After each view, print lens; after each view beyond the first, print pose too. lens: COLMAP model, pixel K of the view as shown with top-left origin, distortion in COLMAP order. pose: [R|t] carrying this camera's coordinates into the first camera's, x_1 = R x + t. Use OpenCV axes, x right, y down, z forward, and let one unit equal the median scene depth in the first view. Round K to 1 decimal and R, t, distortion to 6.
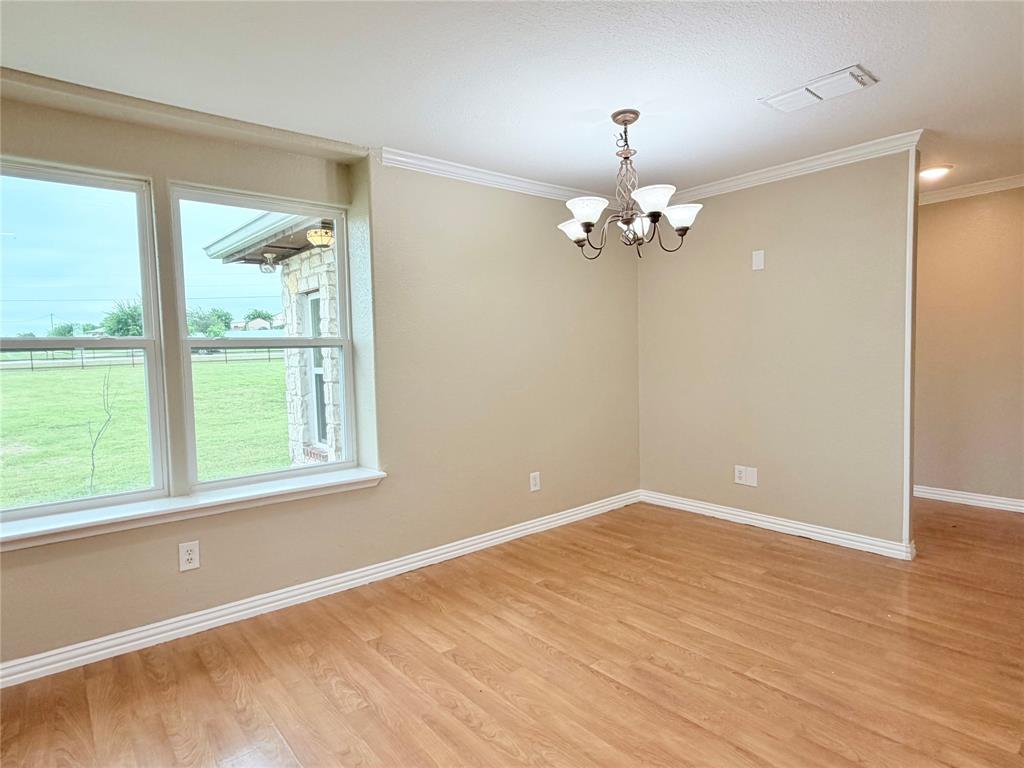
lens RADIAL K [[579.5, 0, 512.0], [0, 579.5, 384.0], [0, 0, 1]] dist [0.000059, 0.000341]
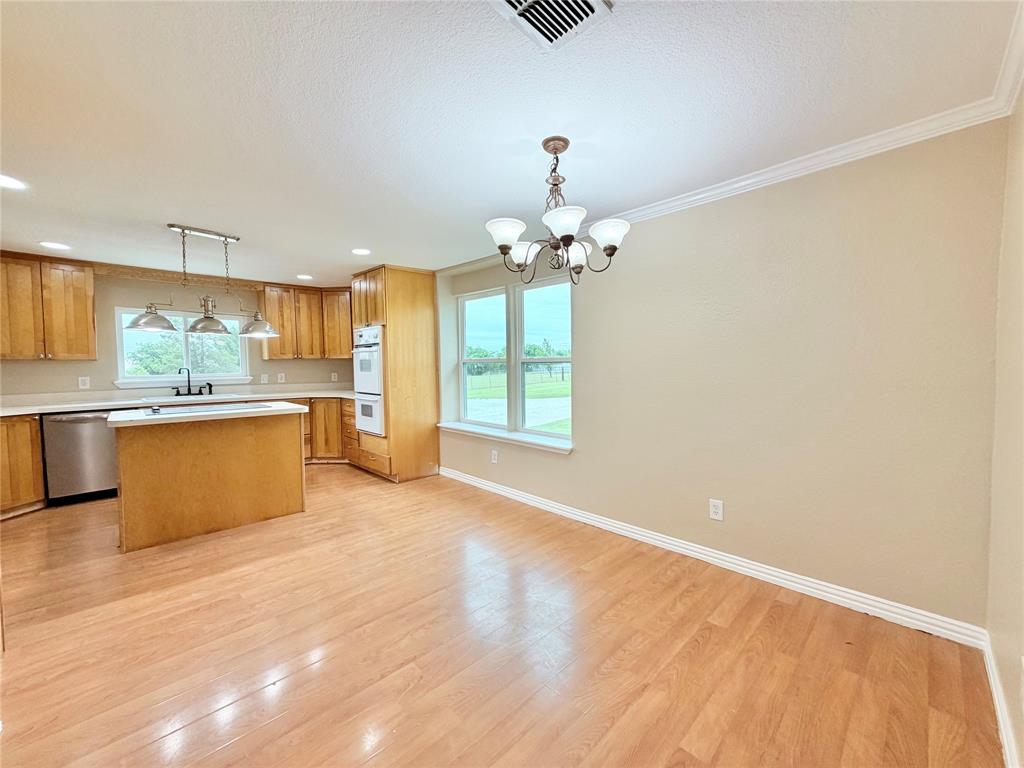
lens RADIAL K [[407.1, 0, 512.0], [0, 407.1, 384.0], [0, 0, 1]] dist [-0.000768, 0.000575]
pose [[0.085327, 0.069387, -0.993934, 0.721013], [-0.054935, 0.996382, 0.064842, -0.063376], [0.994837, 0.049068, 0.088830, 0.676208]]
